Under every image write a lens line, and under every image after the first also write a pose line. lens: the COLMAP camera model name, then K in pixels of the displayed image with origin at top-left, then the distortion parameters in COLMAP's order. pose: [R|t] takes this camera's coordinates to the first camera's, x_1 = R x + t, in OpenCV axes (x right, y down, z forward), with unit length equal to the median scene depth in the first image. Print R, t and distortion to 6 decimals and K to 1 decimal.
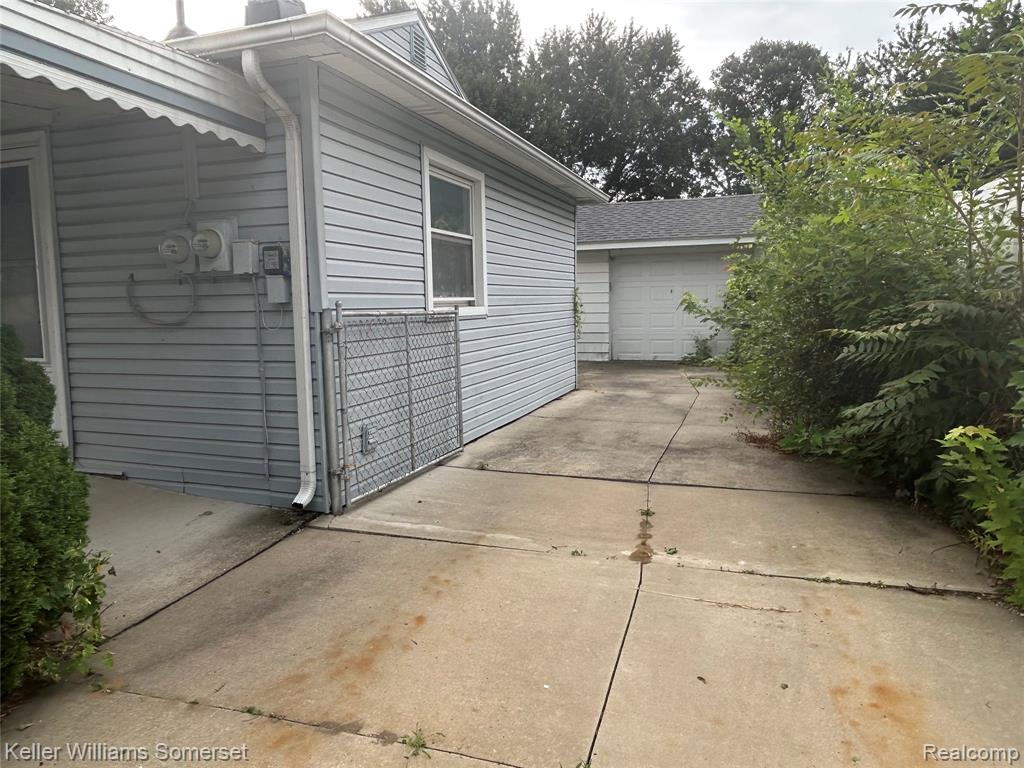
lens RADIAL K [[690.2, 0, 512.8], [0, 690.2, 377.1], [0, 0, 1]] dist [0.002689, 0.000417]
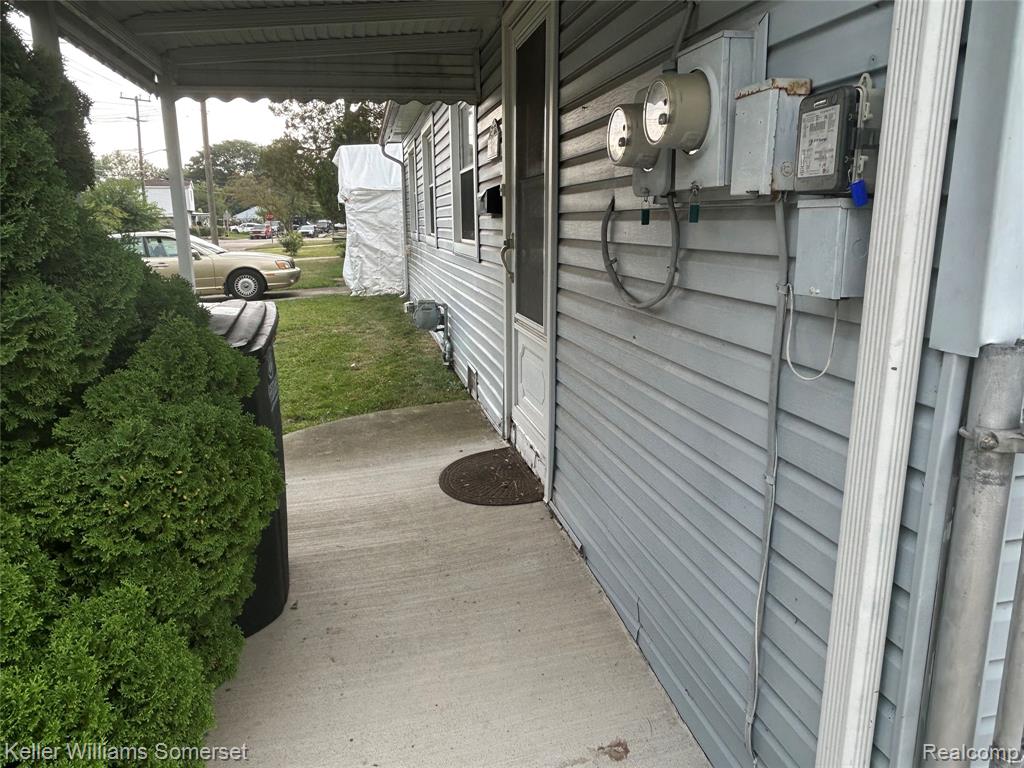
lens RADIAL K [[690.2, 0, 508.6], [0, 690.2, 374.5], [0, 0, 1]] dist [0.002689, 0.000417]
pose [[0.531753, 0.194804, -0.824190, -0.163928], [-0.094759, 0.980761, 0.170674, -0.111753], [0.841581, -0.012657, 0.539982, 0.729696]]
